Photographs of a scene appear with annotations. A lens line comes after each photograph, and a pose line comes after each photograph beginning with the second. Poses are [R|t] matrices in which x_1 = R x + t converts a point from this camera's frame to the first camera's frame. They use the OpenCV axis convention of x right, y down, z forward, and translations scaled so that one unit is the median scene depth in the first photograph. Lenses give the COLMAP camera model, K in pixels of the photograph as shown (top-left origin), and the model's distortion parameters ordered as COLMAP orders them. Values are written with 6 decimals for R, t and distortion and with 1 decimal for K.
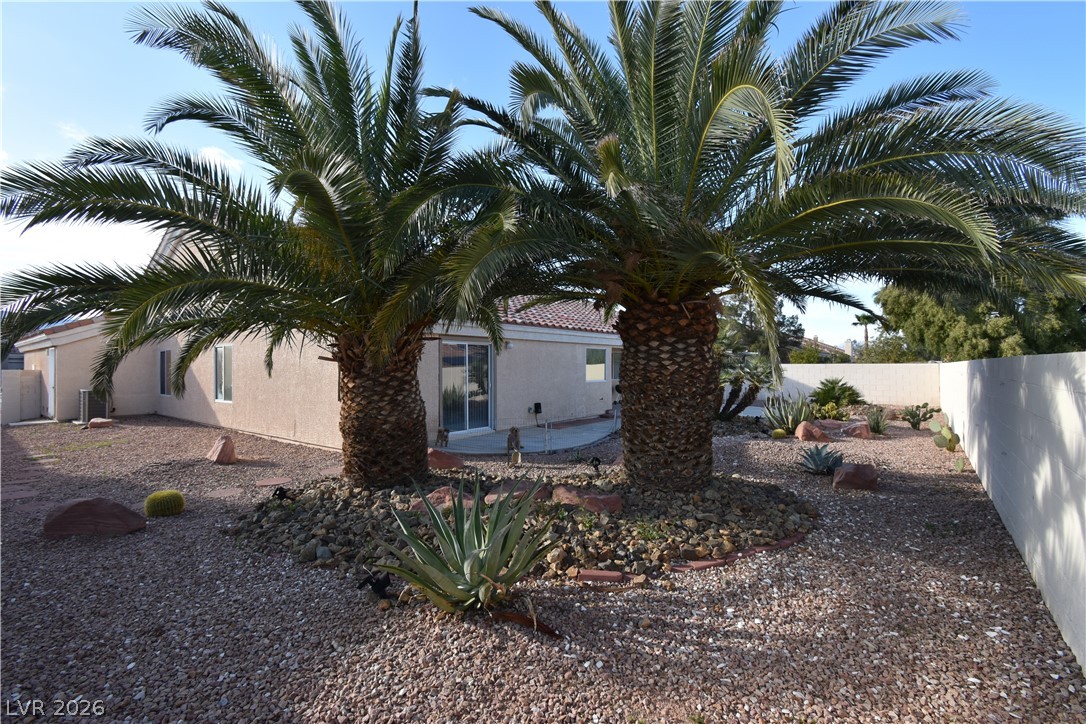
lens RADIAL K [[487.0, 0, 546.0], [0, 487.0, 365.1], [0, 0, 1]] dist [-0.008798, -0.001376]
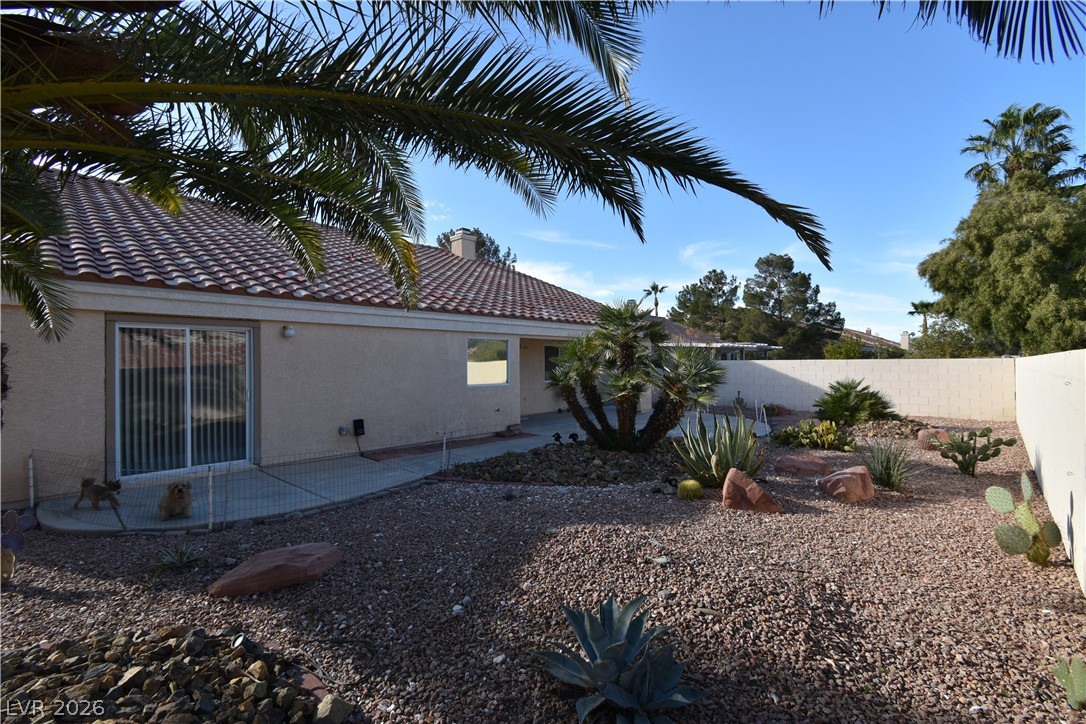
lens RADIAL K [[487.0, 0, 546.6], [0, 487.0, 365.6], [0, 0, 1]] dist [-0.008798, -0.001376]
pose [[0.995988, -0.003623, -0.089419, 0.227993], [0.004214, 0.999971, 0.006420, 0.000520], [0.089393, -0.006771, 0.995973, 0.277467]]
